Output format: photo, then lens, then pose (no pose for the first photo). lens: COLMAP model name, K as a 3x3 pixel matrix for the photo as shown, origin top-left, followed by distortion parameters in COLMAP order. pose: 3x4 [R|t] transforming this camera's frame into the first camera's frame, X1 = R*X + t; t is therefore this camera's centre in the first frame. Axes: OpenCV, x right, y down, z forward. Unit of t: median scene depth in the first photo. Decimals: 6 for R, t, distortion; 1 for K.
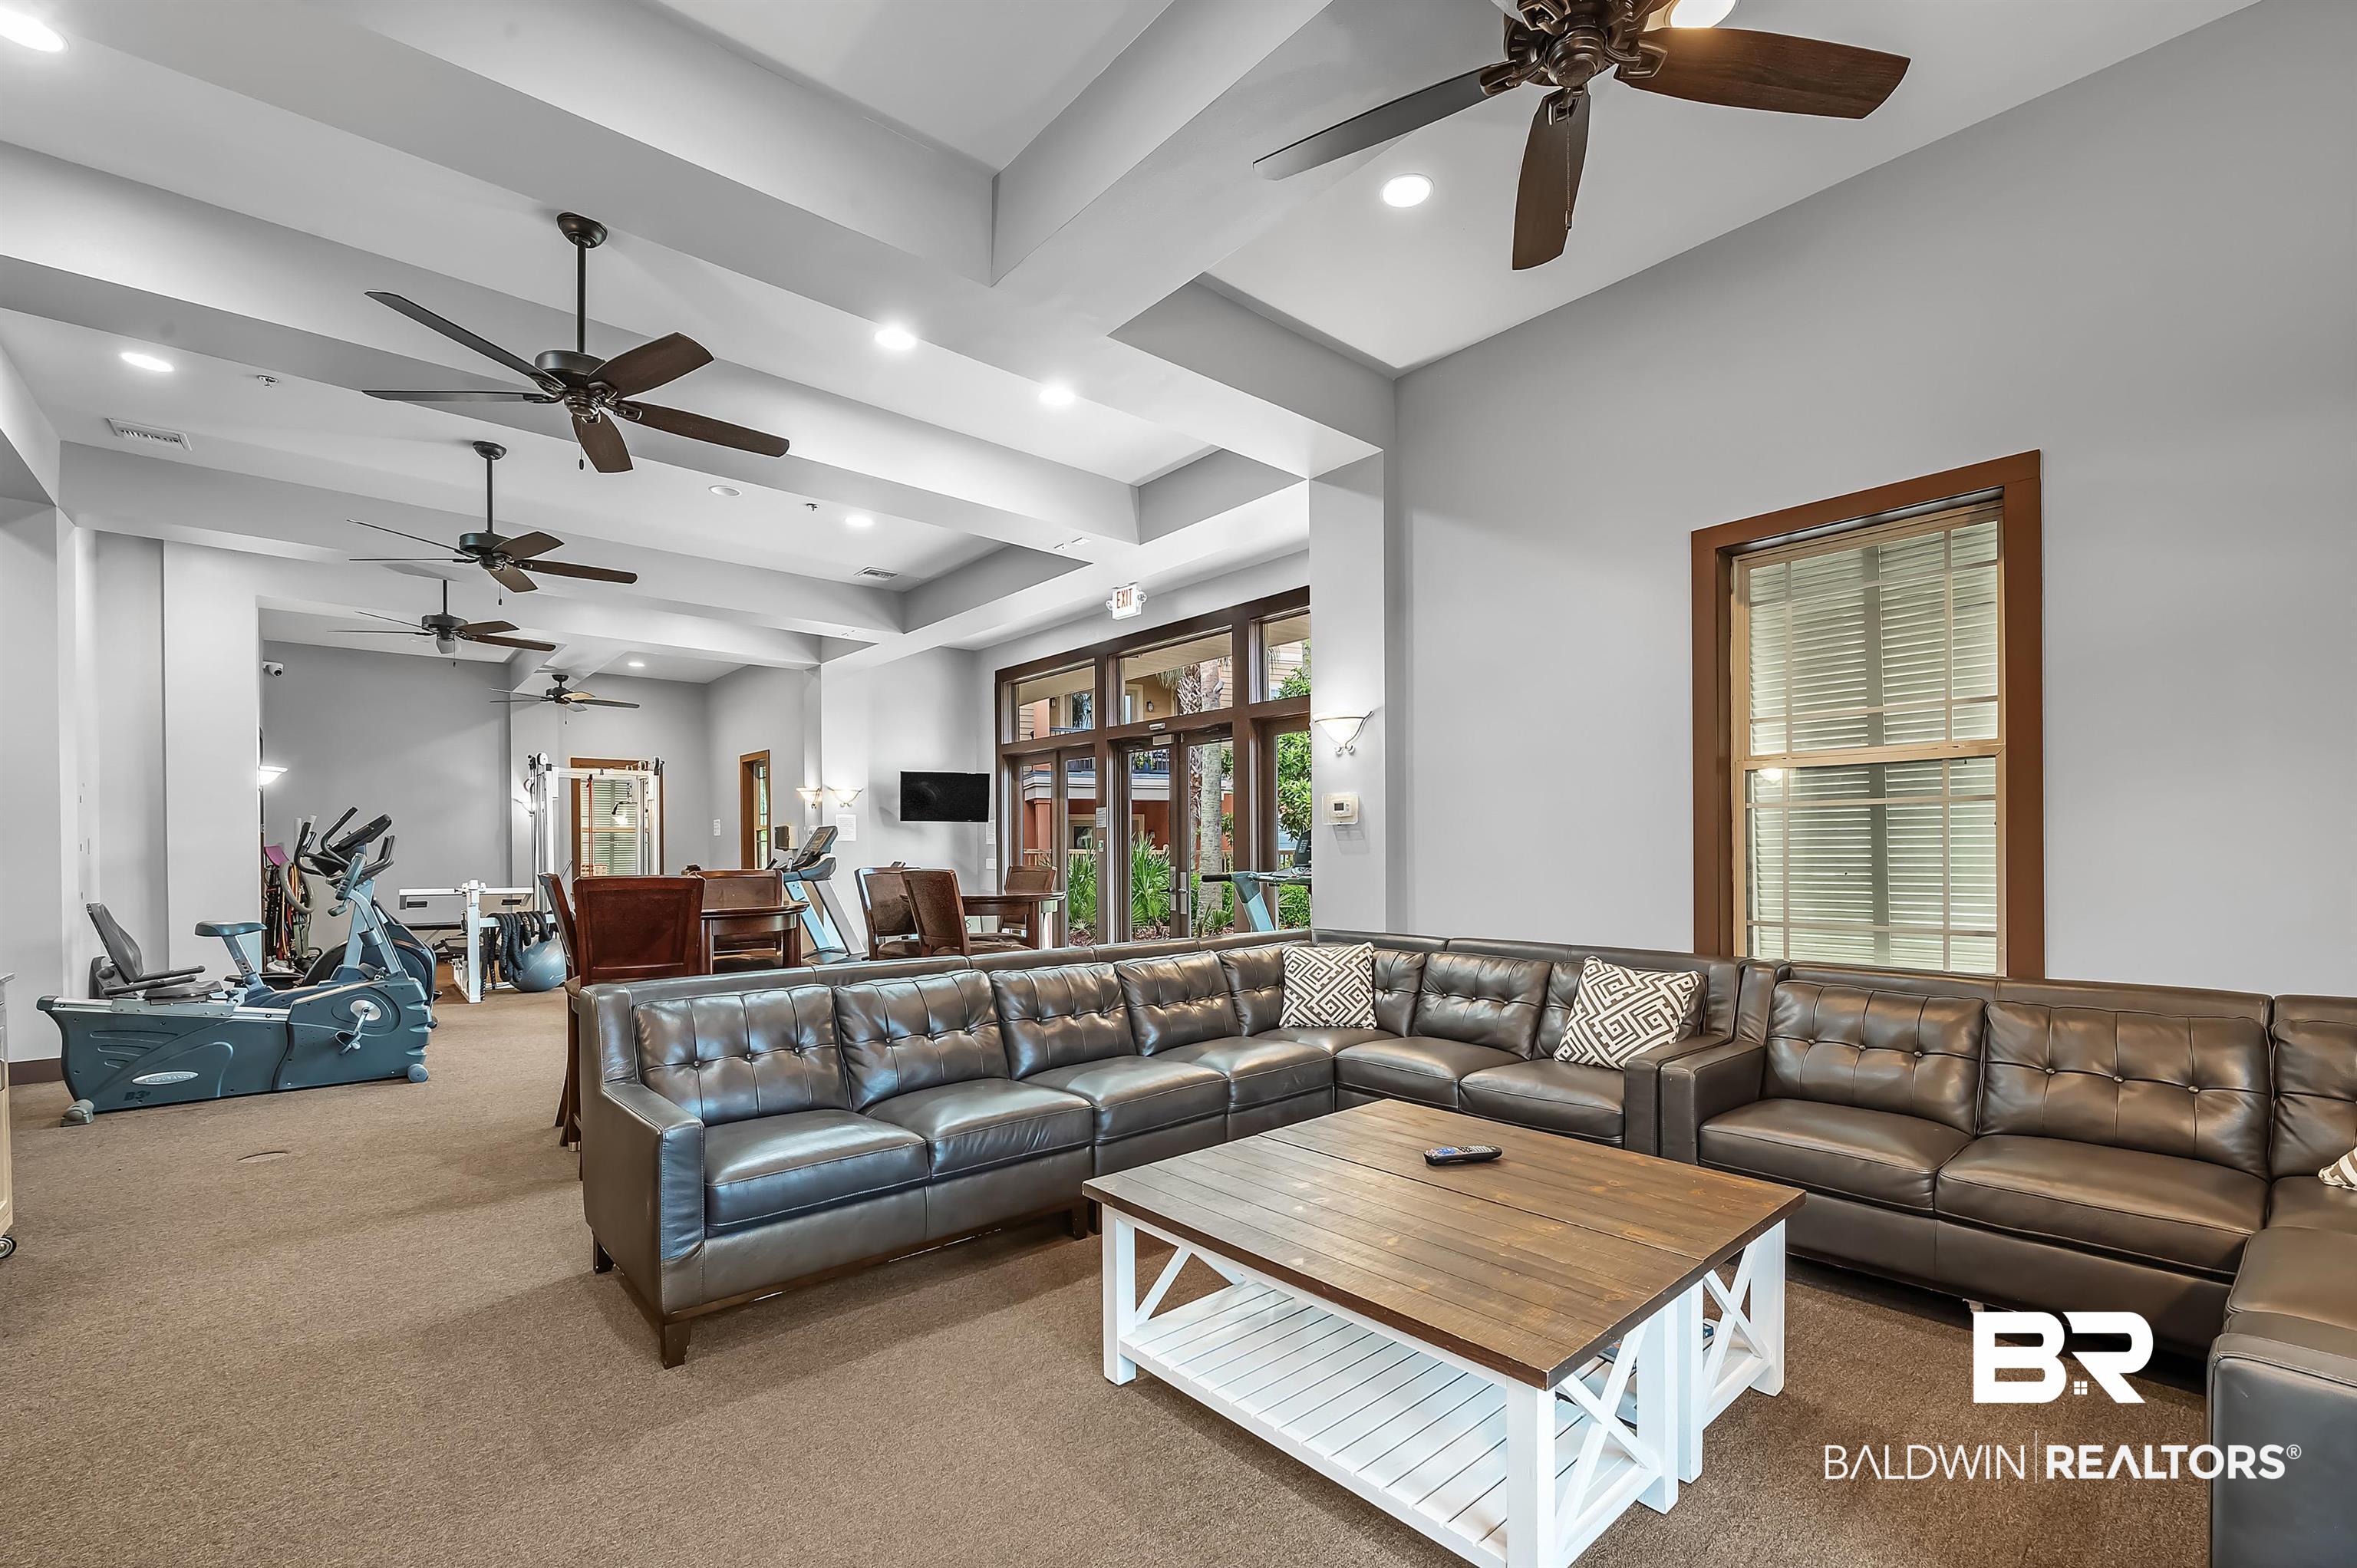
lens RADIAL K [[1005.3, 0, 1173.1], [0, 1005.3, 852.3], [0, 0, 1]] dist [0.002075, 0.000059]
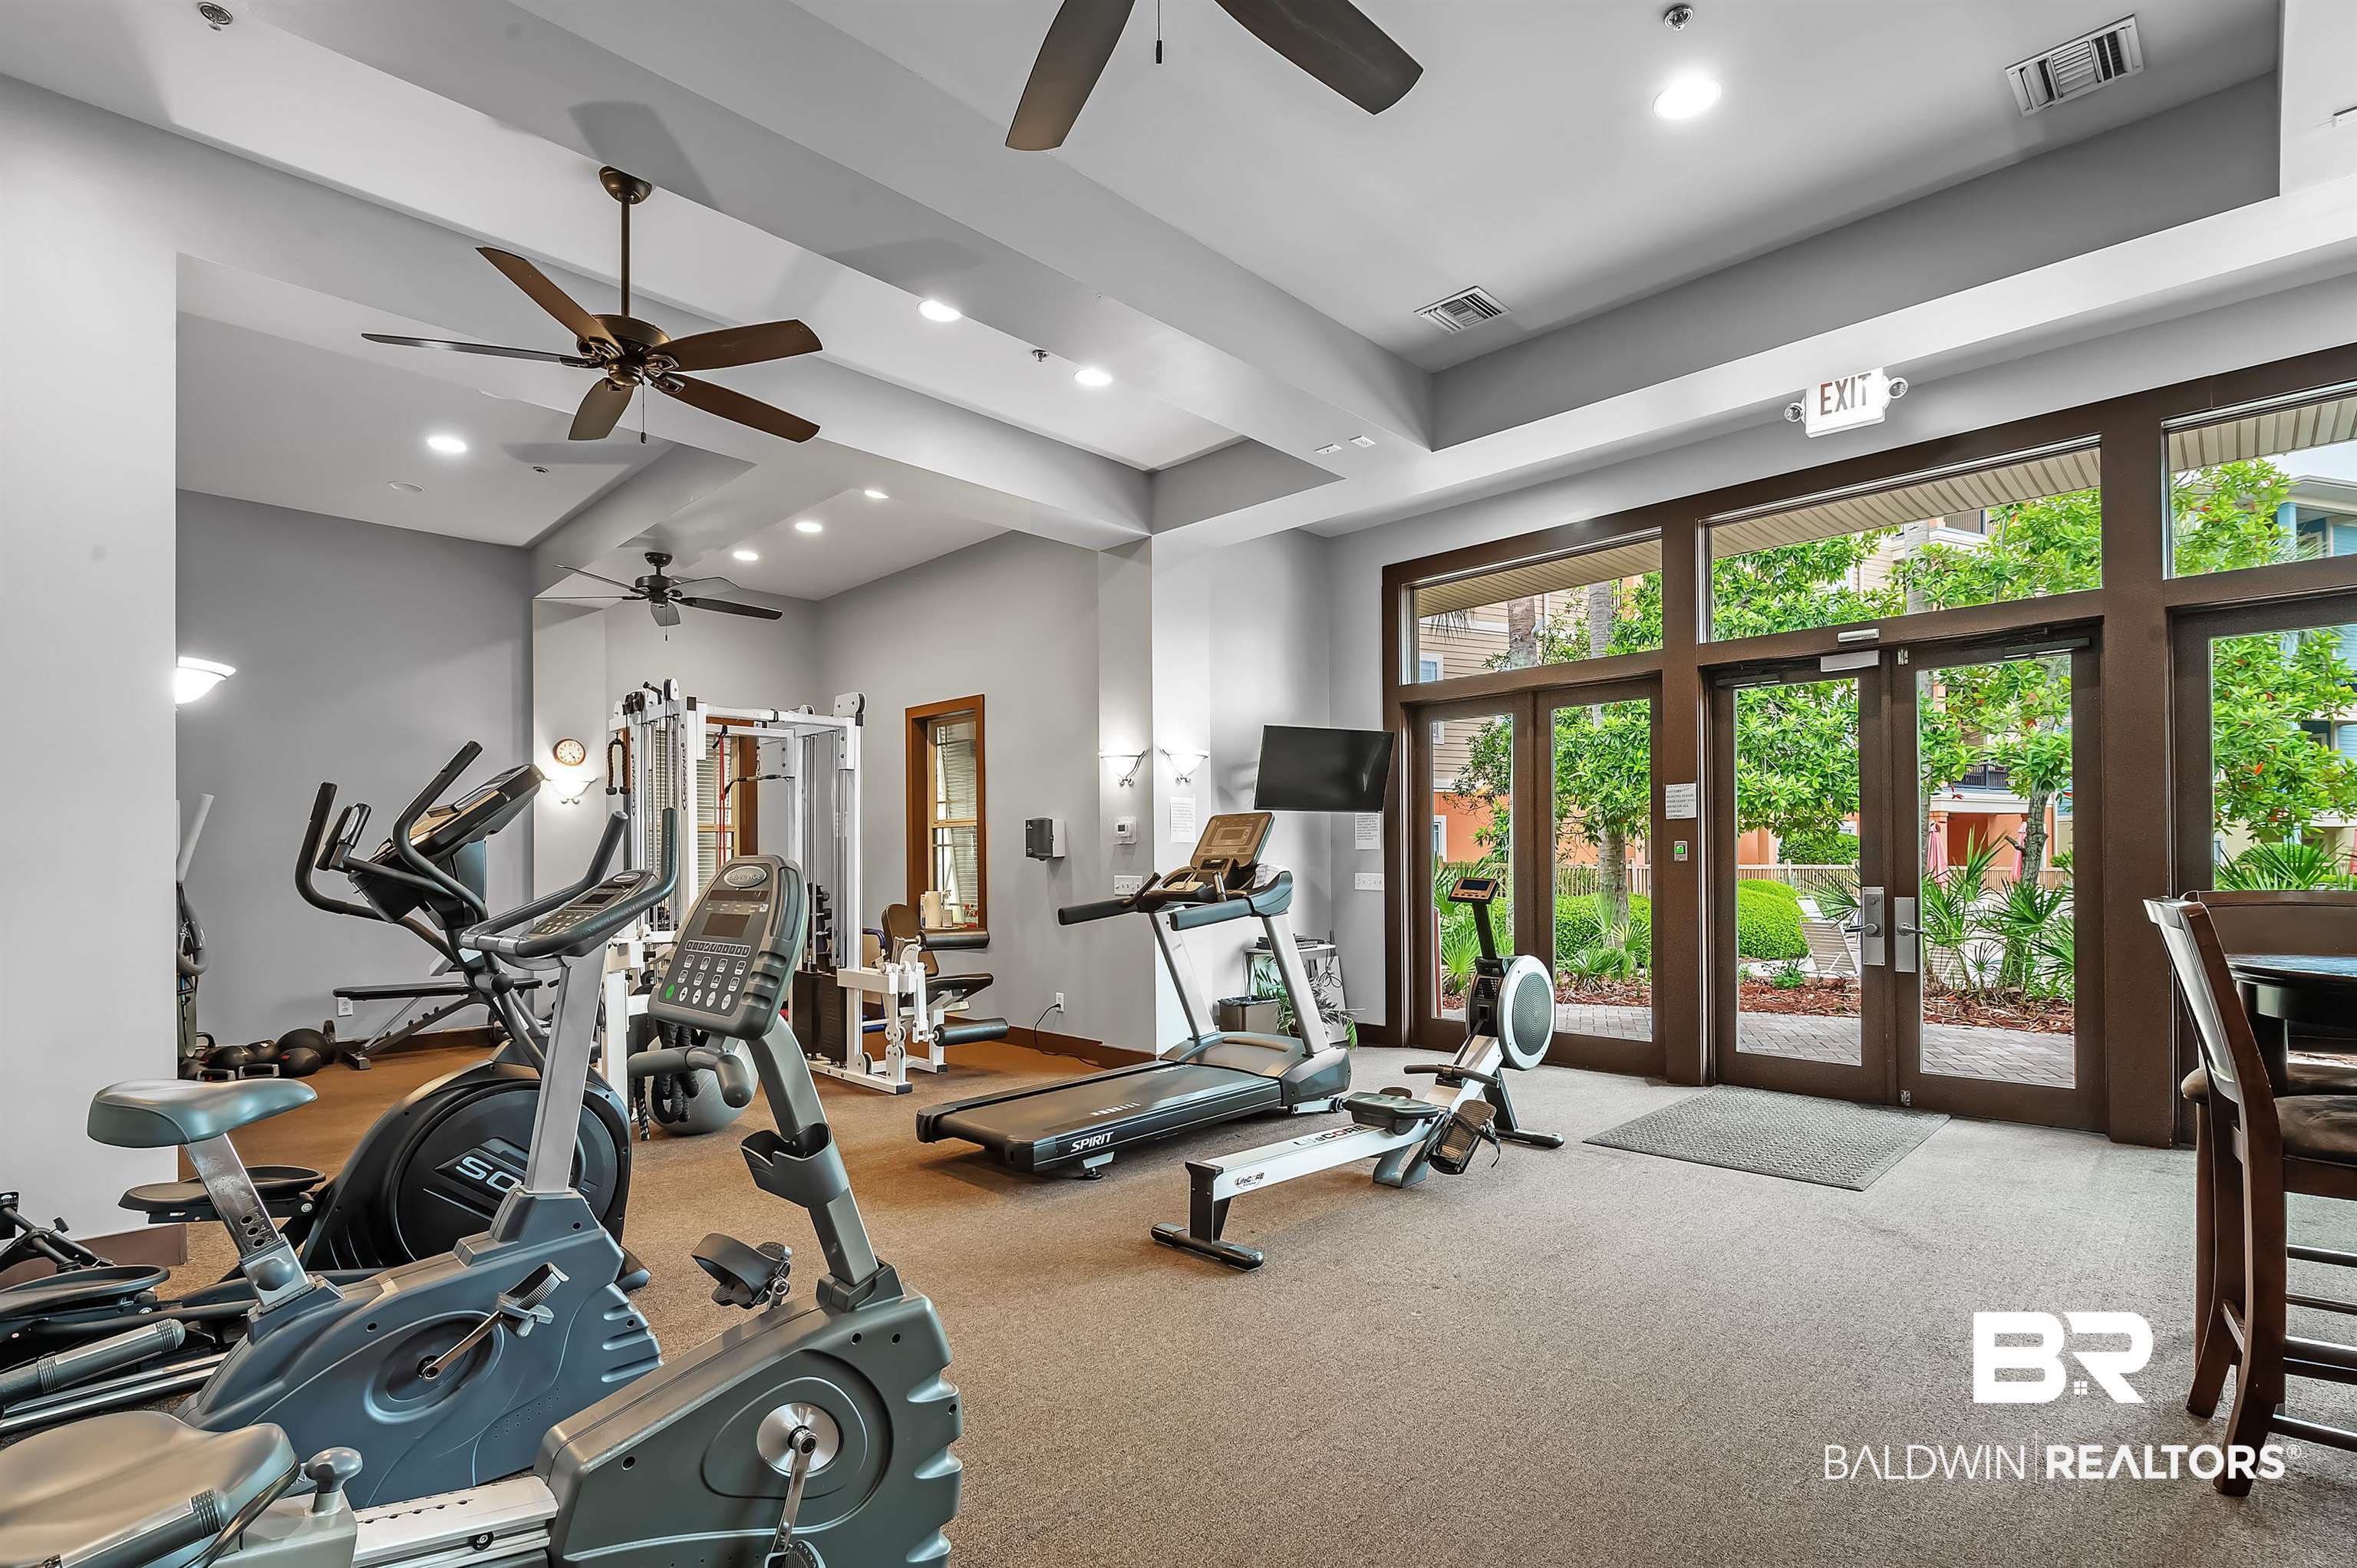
lens RADIAL K [[1114.0, 0, 1188.5], [0, 1114.0, 865.3], [0, 0, 1]] dist [-0.000646, 0.000127]
pose [[0.996947, 0.000173, 0.078077, -0.374235], [-0.000132, 1.000000, -0.000536, 0.002182], [-0.078077, 0.000524, 0.996947, 0.358601]]
